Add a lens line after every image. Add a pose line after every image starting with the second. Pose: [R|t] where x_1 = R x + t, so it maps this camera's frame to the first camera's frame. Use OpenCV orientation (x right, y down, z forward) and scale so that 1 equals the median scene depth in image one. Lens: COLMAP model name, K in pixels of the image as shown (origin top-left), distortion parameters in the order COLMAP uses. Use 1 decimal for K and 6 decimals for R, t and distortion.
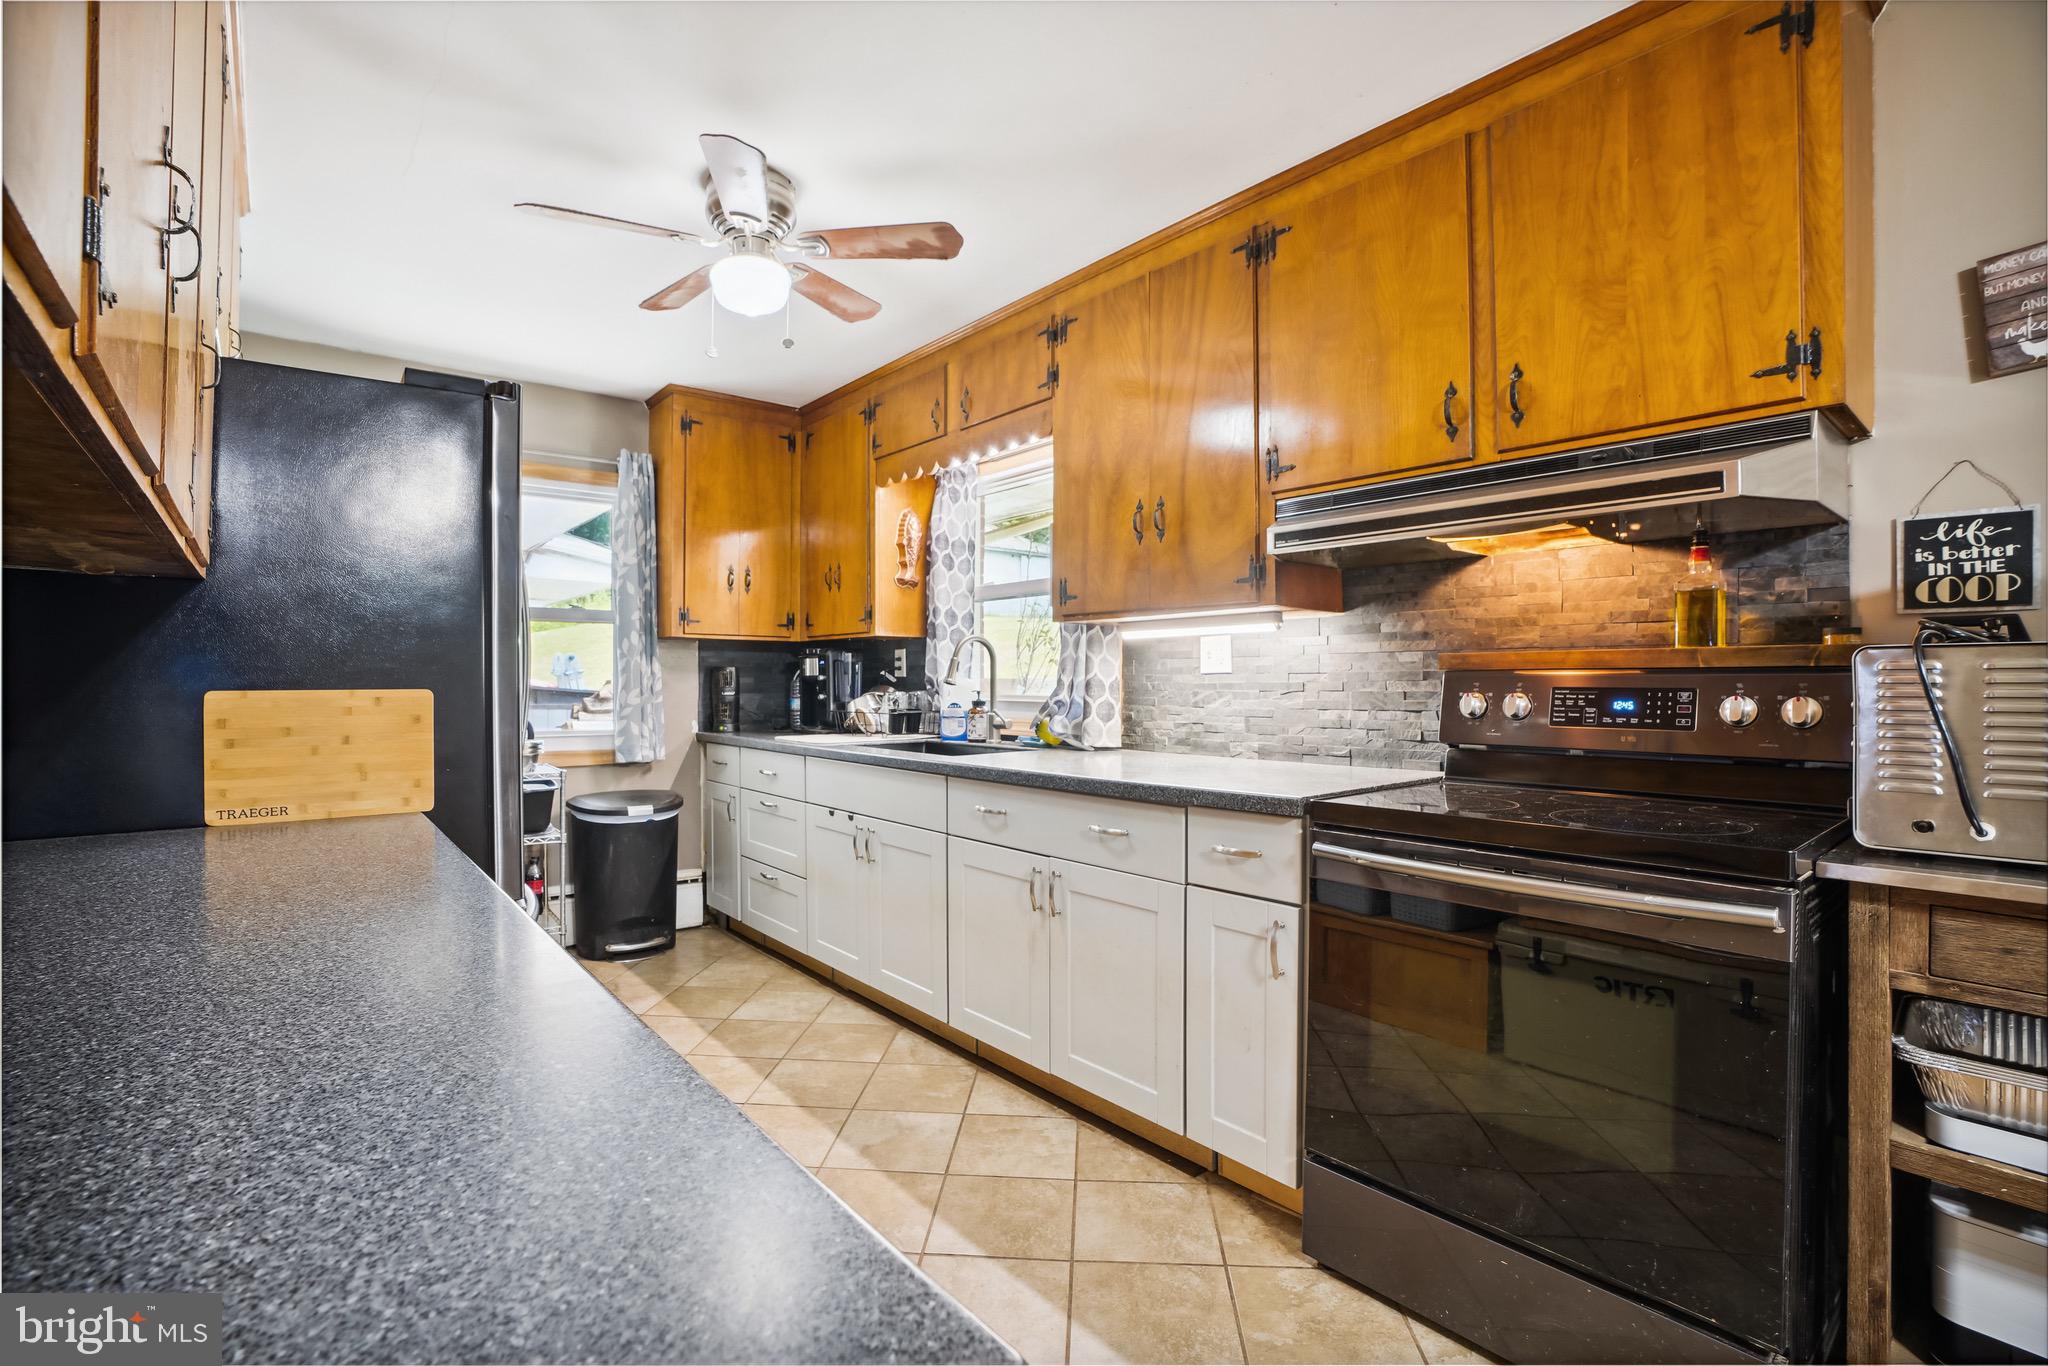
lens RADIAL K [[936.7, 0, 1017.8], [0, 936.7, 684.9], [0, 0, 1]] dist [-0.069083, 0.020578]
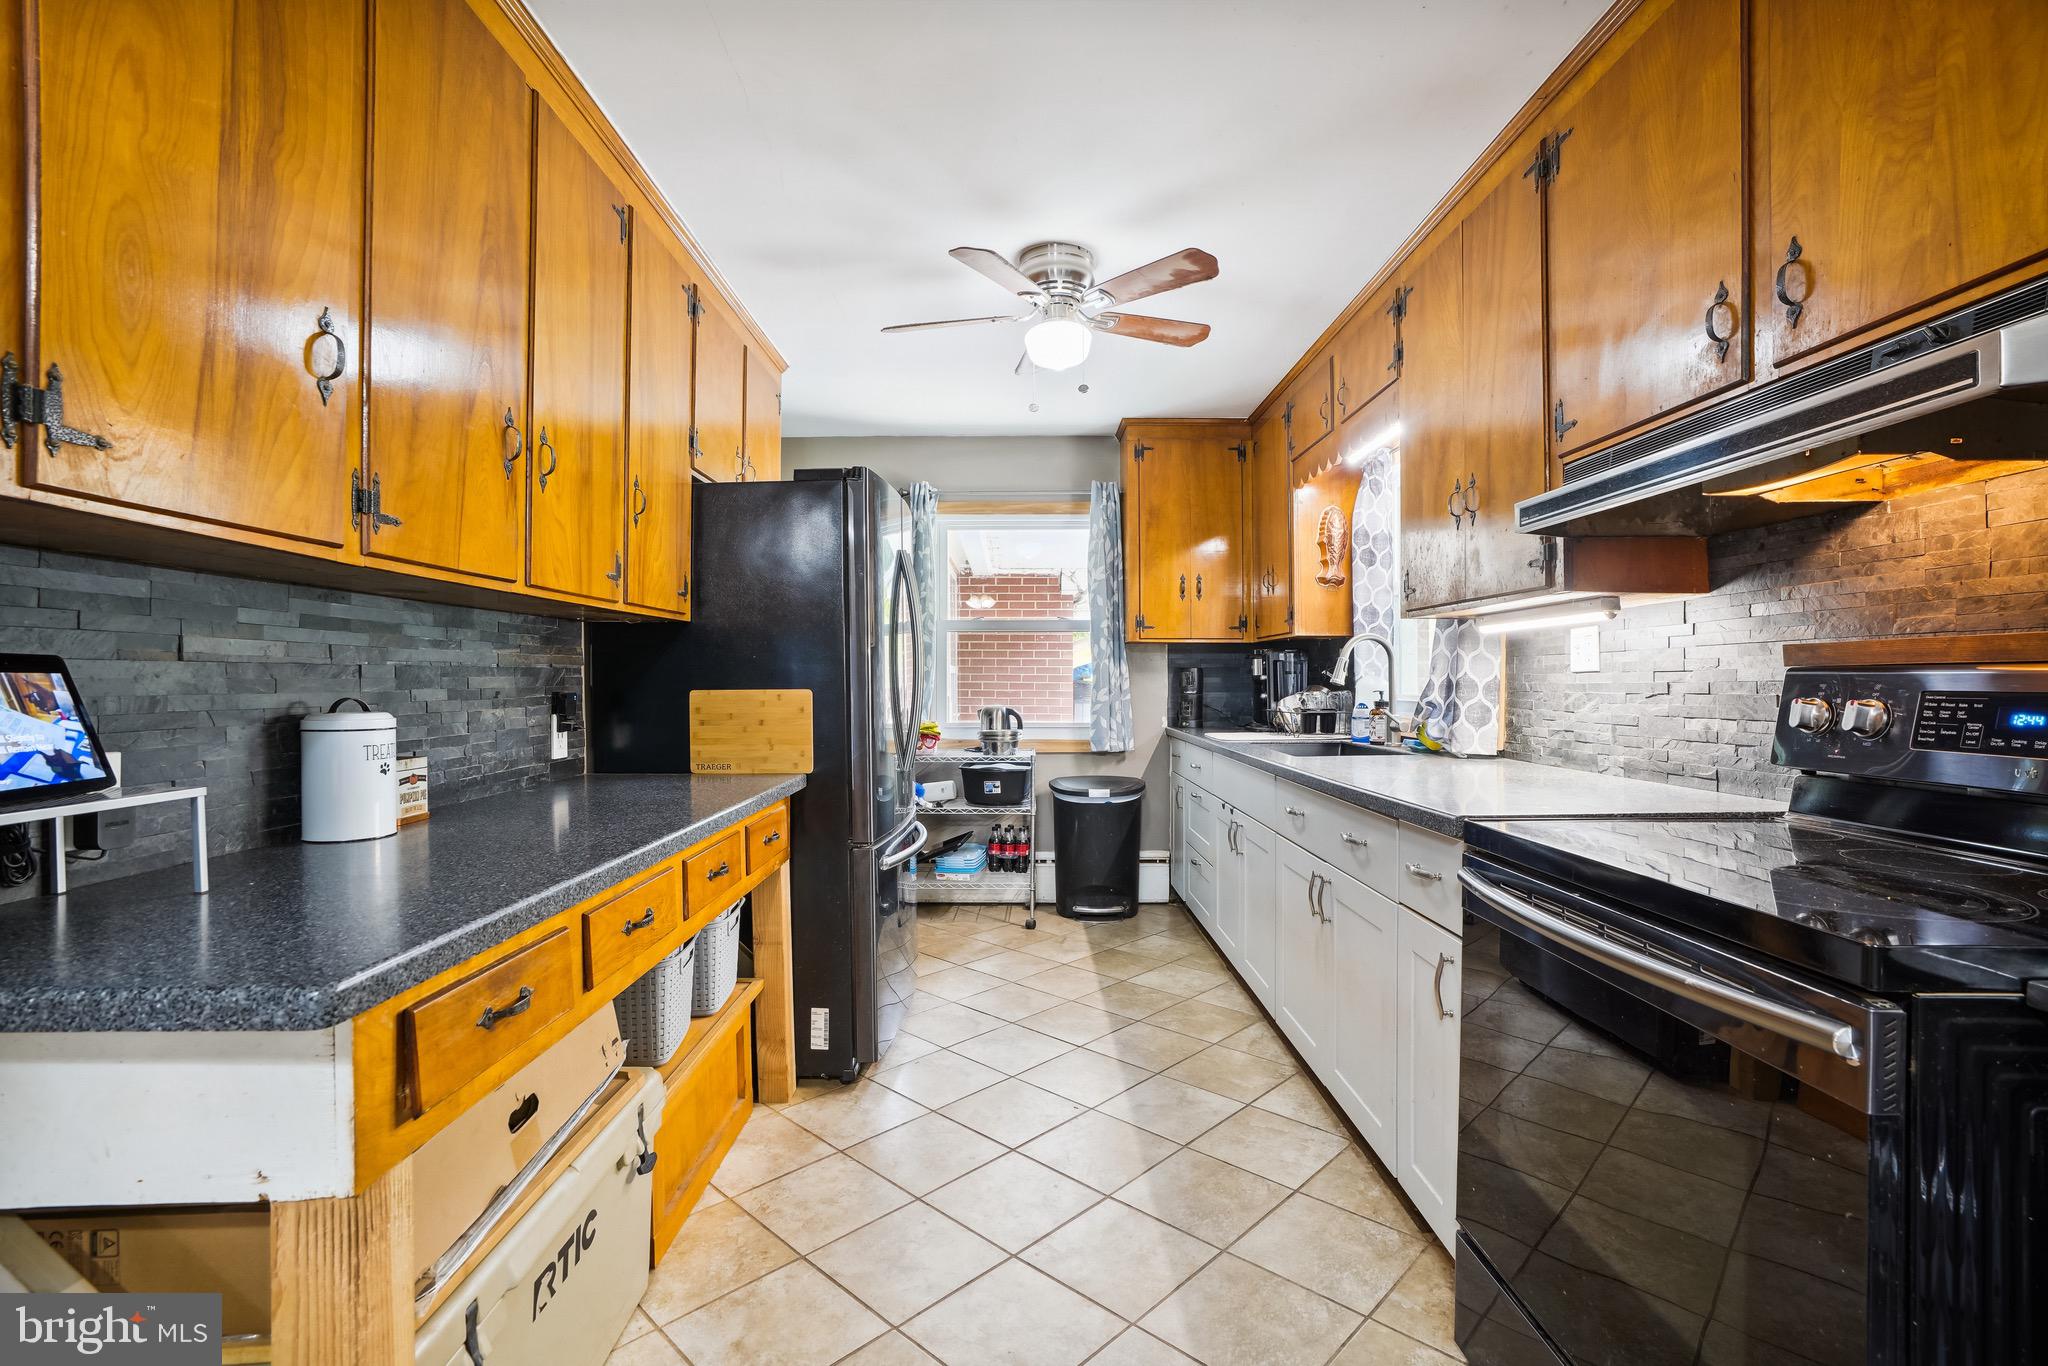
lens RADIAL K [[936.7, 0, 1008.8], [0, 936.7, 686.2], [0, 0, 1]] dist [-0.069083, 0.020578]
pose [[0.762691, 0.001200, -0.646762, 0.328230], [0.001574, 0.999992, 0.003712, -0.003011], [0.646761, -0.003849, 0.762683, 0.043695]]
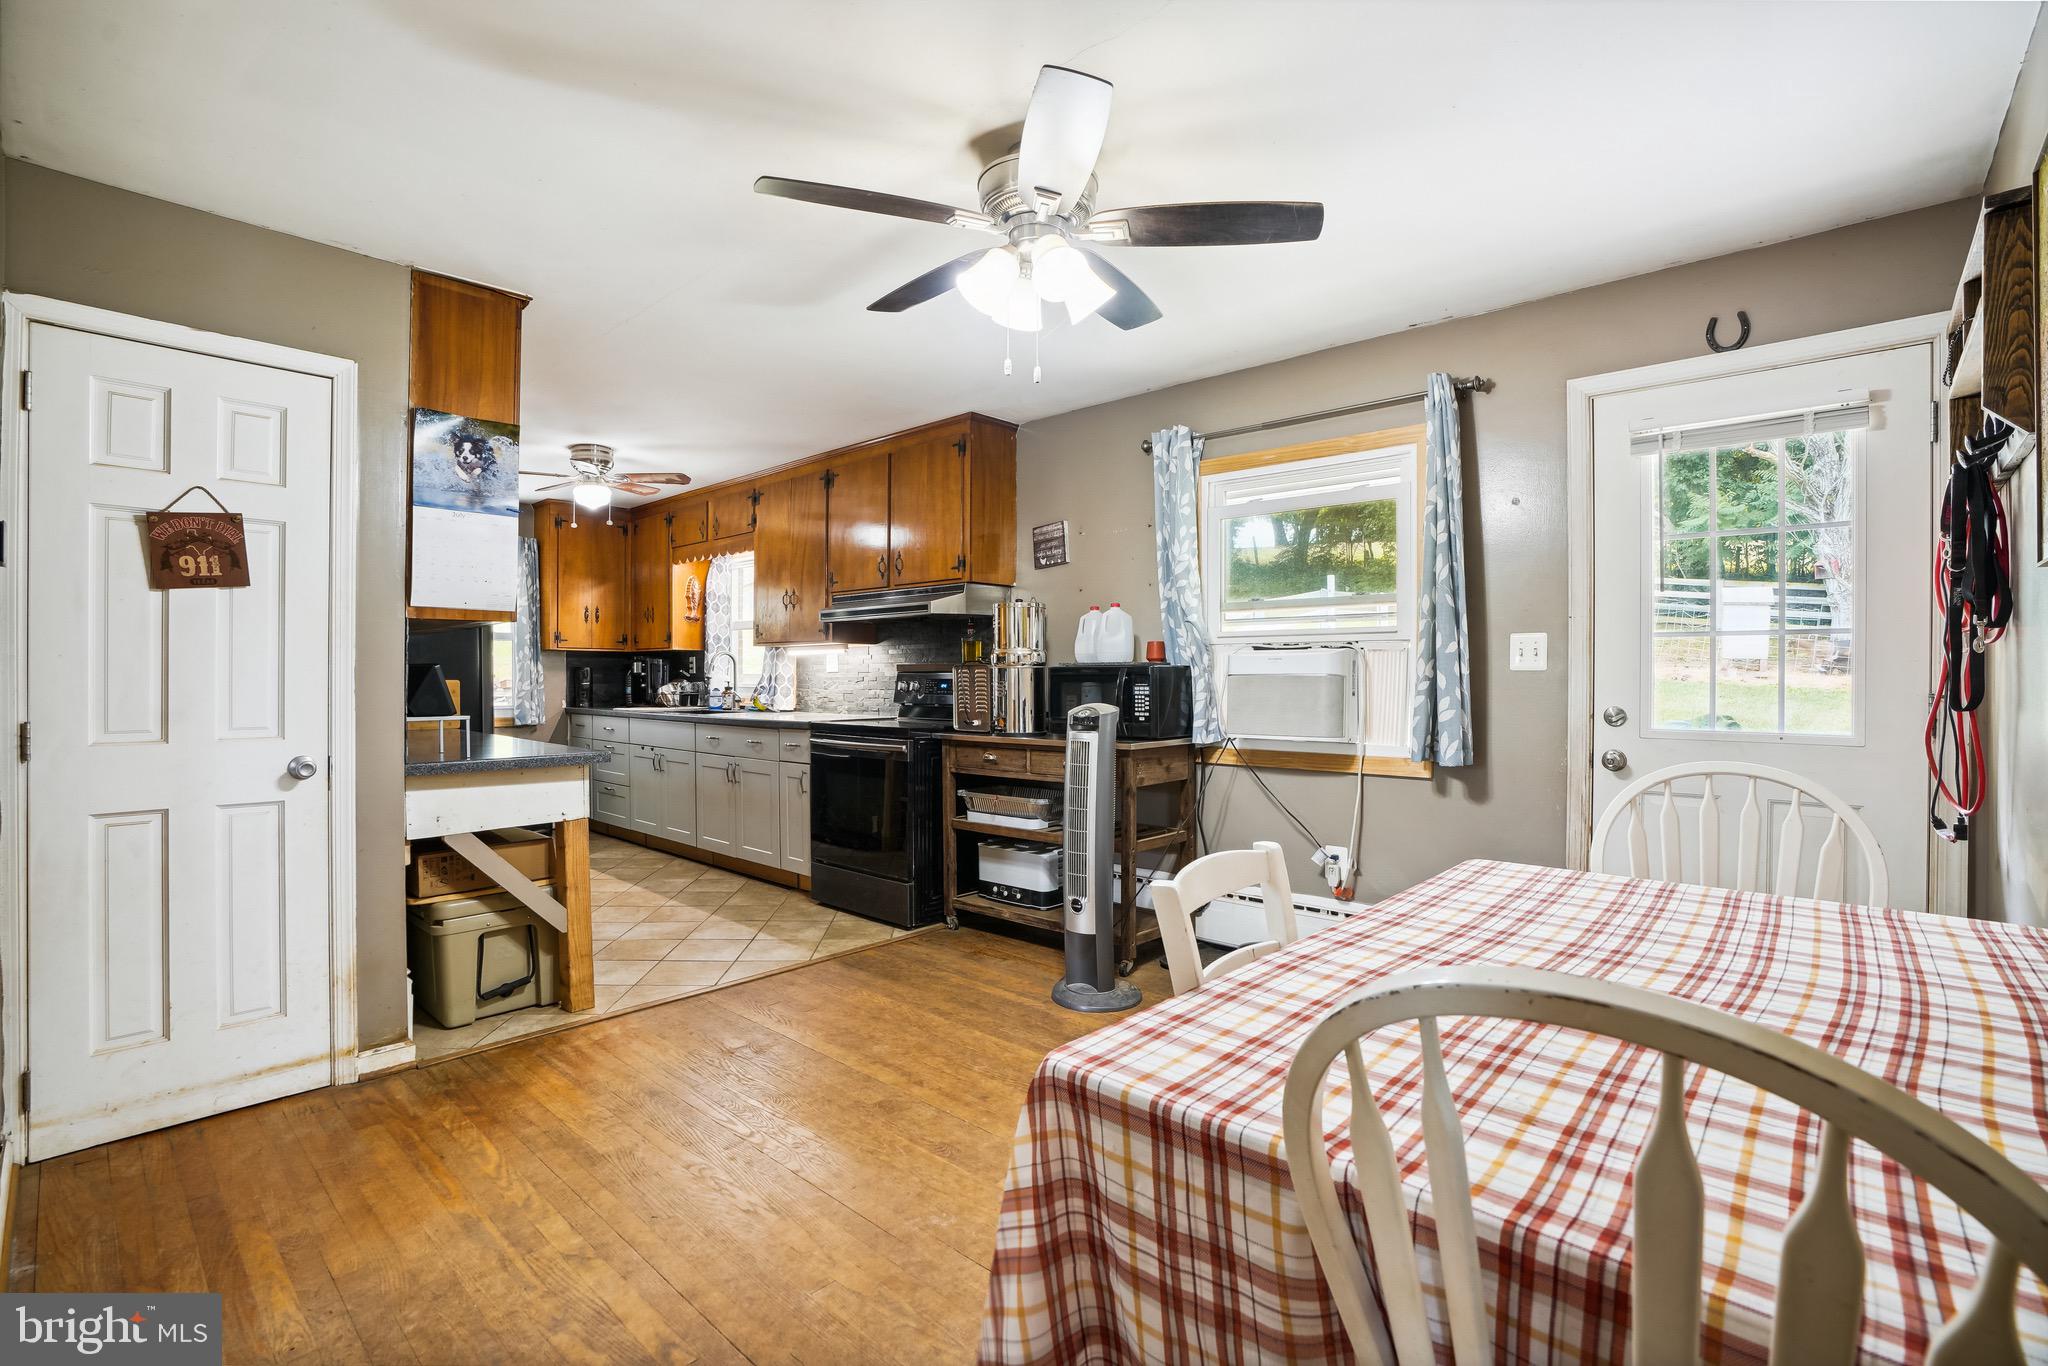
lens RADIAL K [[936.7, 0, 1035.2], [0, 936.7, 688.0], [0, 0, 1]] dist [-0.069083, 0.020578]
pose [[0.990157, -0.002115, 0.139947, 0.345399], [0.000616, 0.999942, 0.010750, 0.000313], [-0.139962, -0.010558, 0.990101, -1.011782]]
